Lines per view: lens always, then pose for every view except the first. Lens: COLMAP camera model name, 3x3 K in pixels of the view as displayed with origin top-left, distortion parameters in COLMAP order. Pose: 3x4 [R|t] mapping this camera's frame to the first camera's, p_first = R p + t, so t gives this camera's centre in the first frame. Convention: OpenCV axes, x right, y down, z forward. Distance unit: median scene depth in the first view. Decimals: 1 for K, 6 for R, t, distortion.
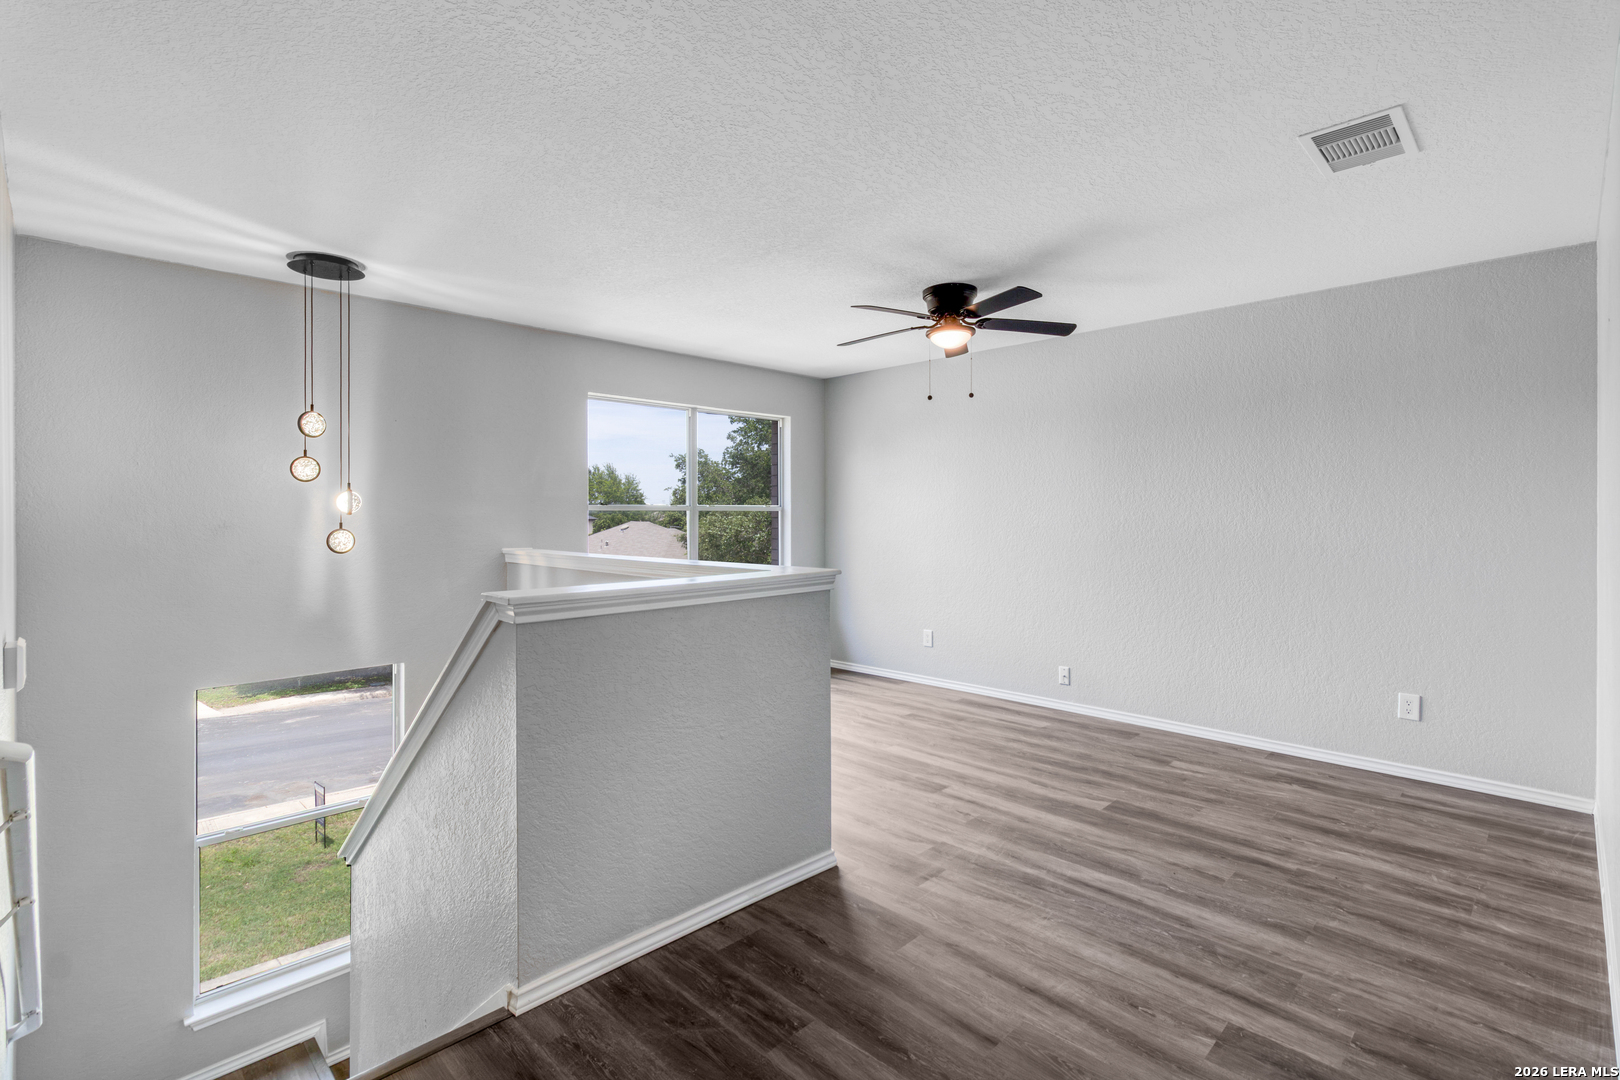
lens RADIAL K [[747.3, 0, 811.8], [0, 747.3, 529.9], [0, 0, 1]] dist [0.005275, -0.001300]
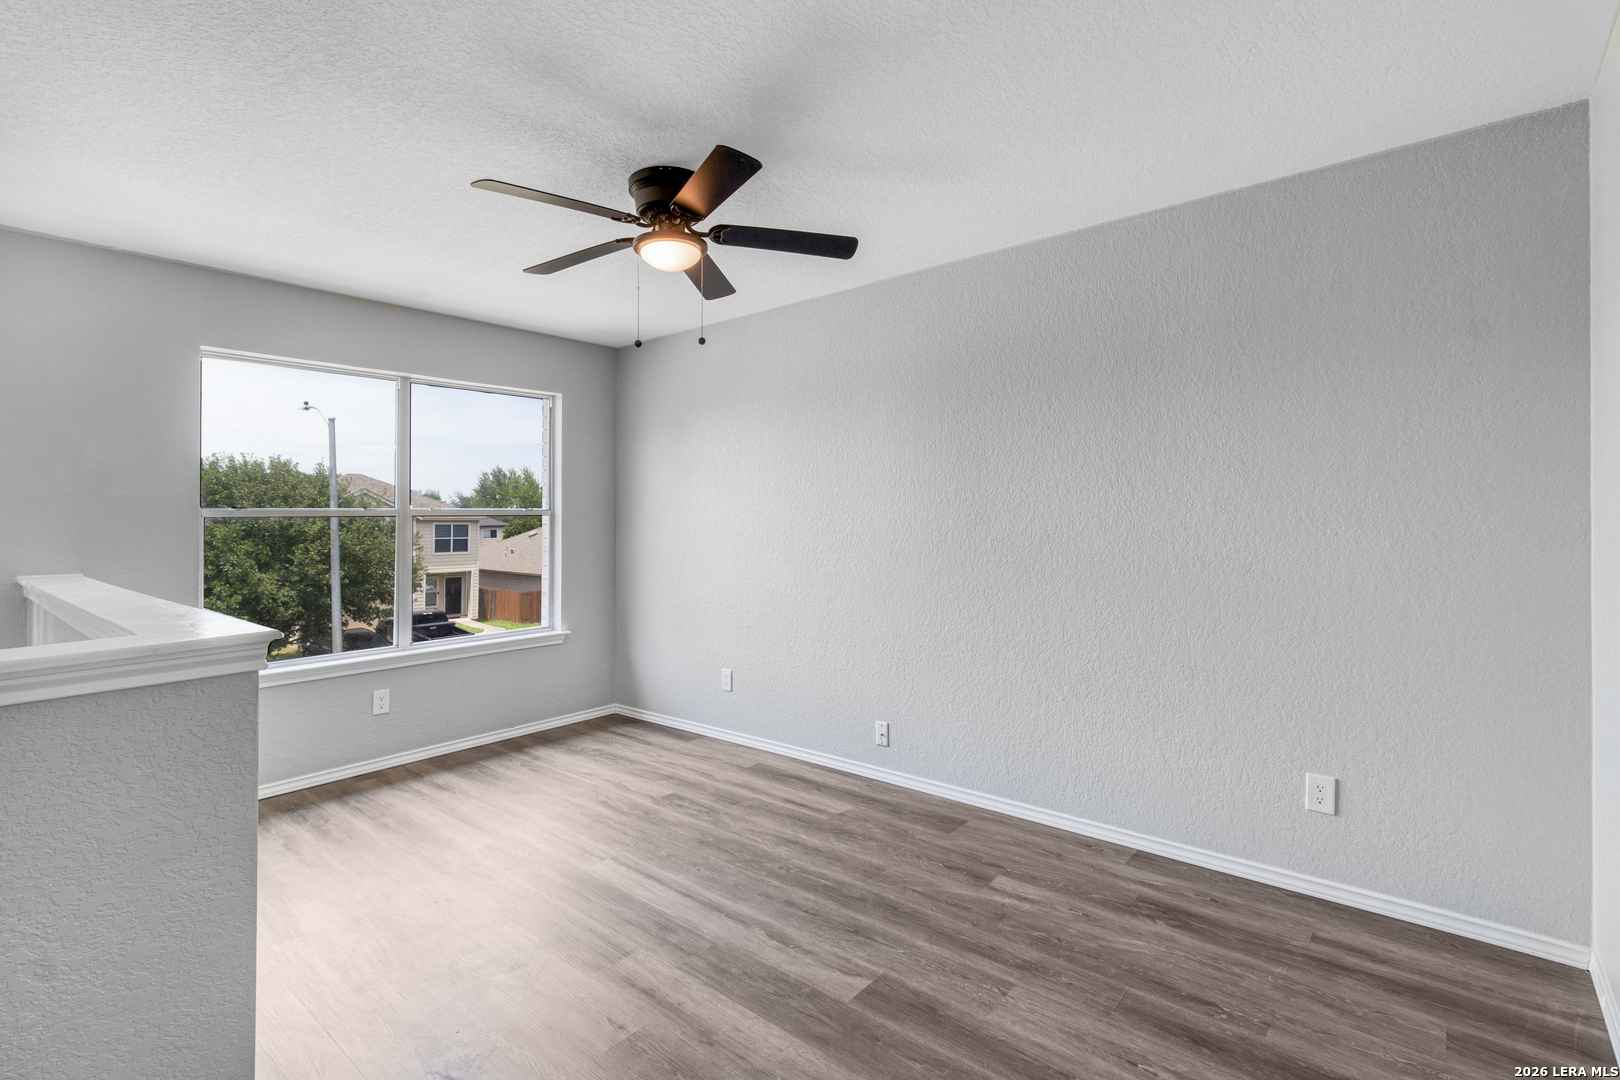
lens RADIAL K [[747.3, 0, 802.9], [0, 747.3, 539.9], [0, 0, 1]] dist [0.005275, -0.001300]
pose [[0.996976, -0.009077, 0.077176, 0.263150], [0.008433, 0.999927, 0.008666, -0.007434], [-0.077249, -0.007989, 0.996980, 0.341598]]
